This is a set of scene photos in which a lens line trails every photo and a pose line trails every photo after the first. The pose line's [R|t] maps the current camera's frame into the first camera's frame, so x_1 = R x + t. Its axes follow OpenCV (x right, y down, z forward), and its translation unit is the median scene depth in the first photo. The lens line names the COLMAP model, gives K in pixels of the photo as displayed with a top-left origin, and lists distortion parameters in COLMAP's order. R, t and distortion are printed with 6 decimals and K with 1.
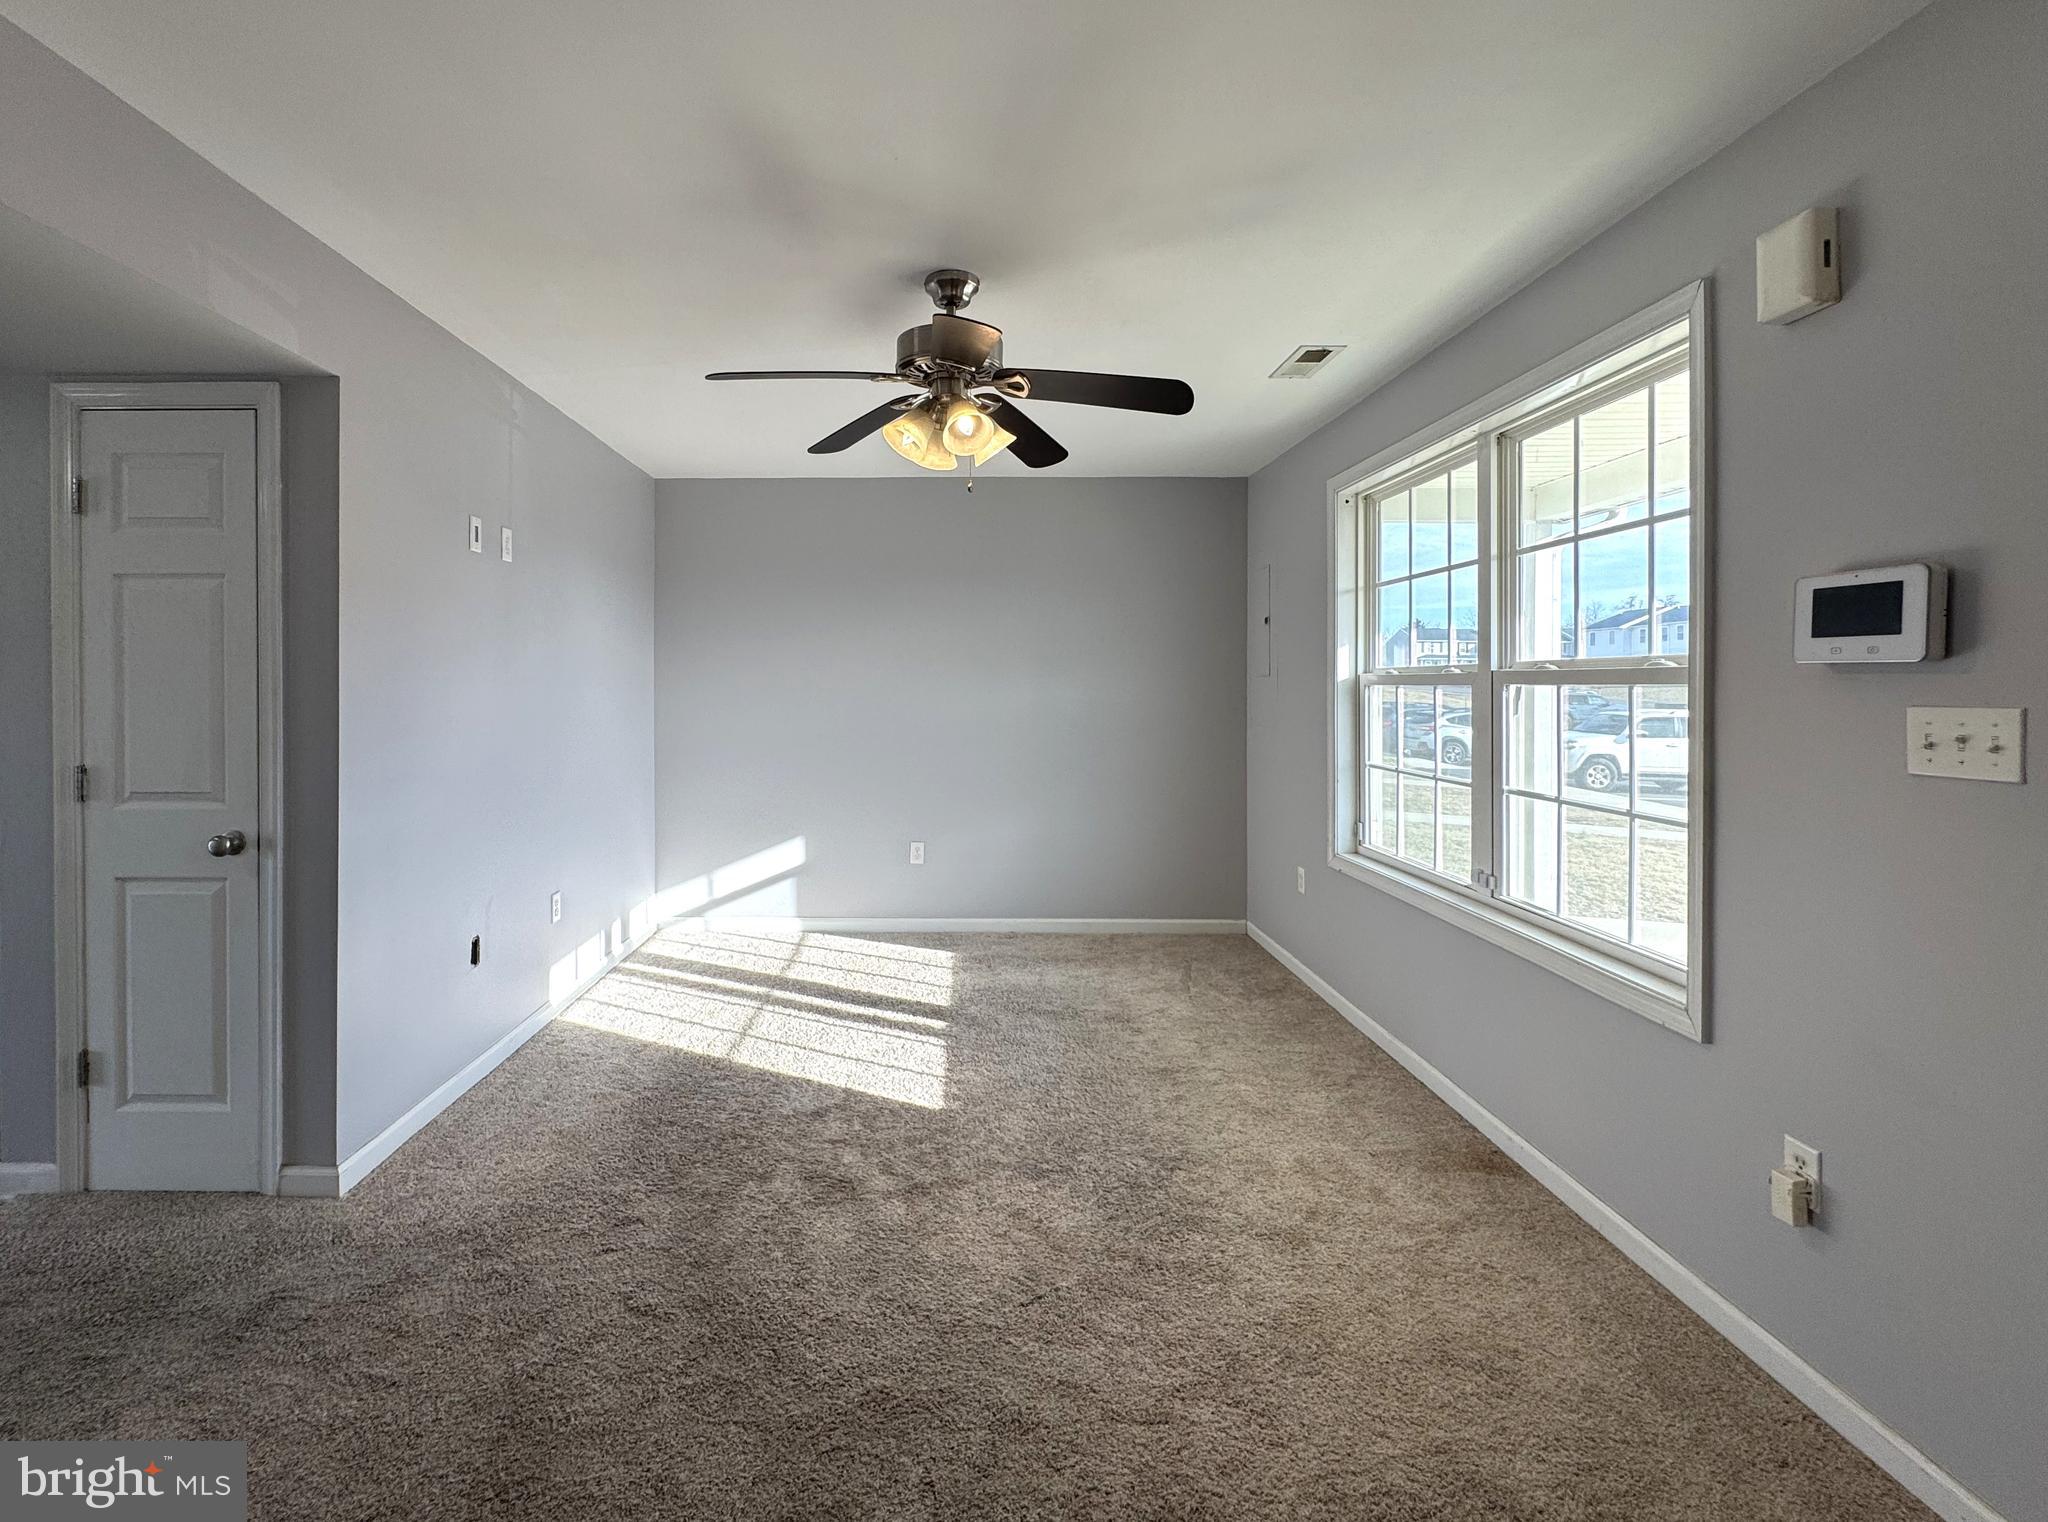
lens RADIAL K [[906.1, 0, 1024.1], [0, 906.1, 695.7], [0, 0, 1]] dist [-0.000445, 0.000443]
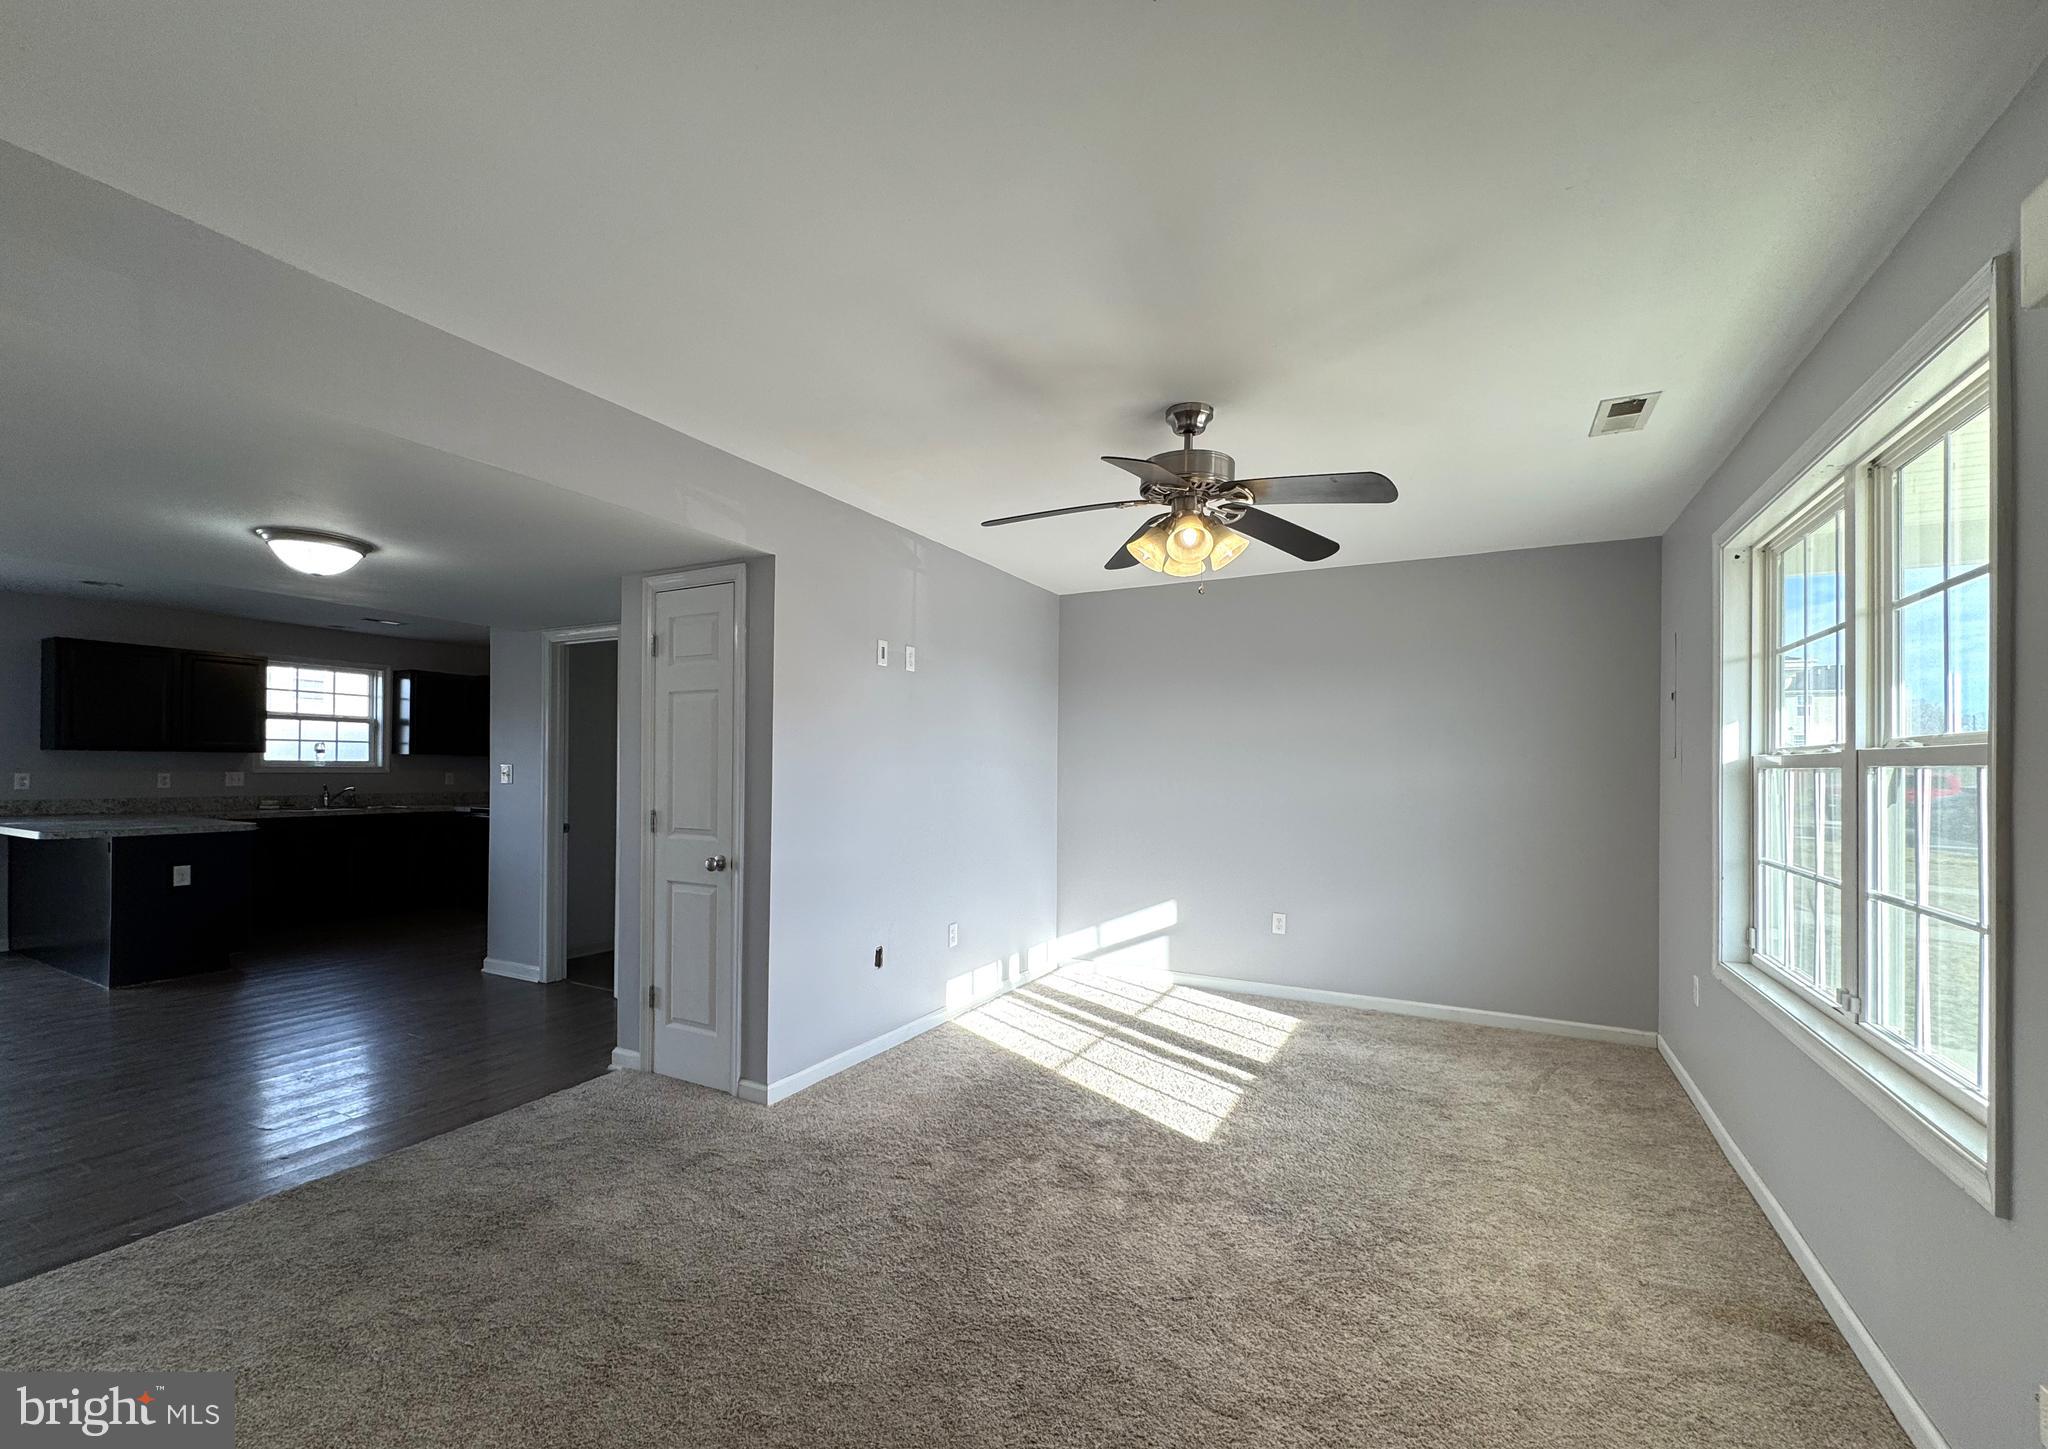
lens RADIAL K [[826.3, 0, 1026.8], [0, 826.3, 767.3], [0, 0, 1]] dist [-0.001699, 0.000243]
pose [[0.892215, 0.006336, -0.451566, 0.179358], [-0.011578, 0.999894, -0.008845, 0.003924], [0.451462, 0.013120, 0.892194, -0.018625]]
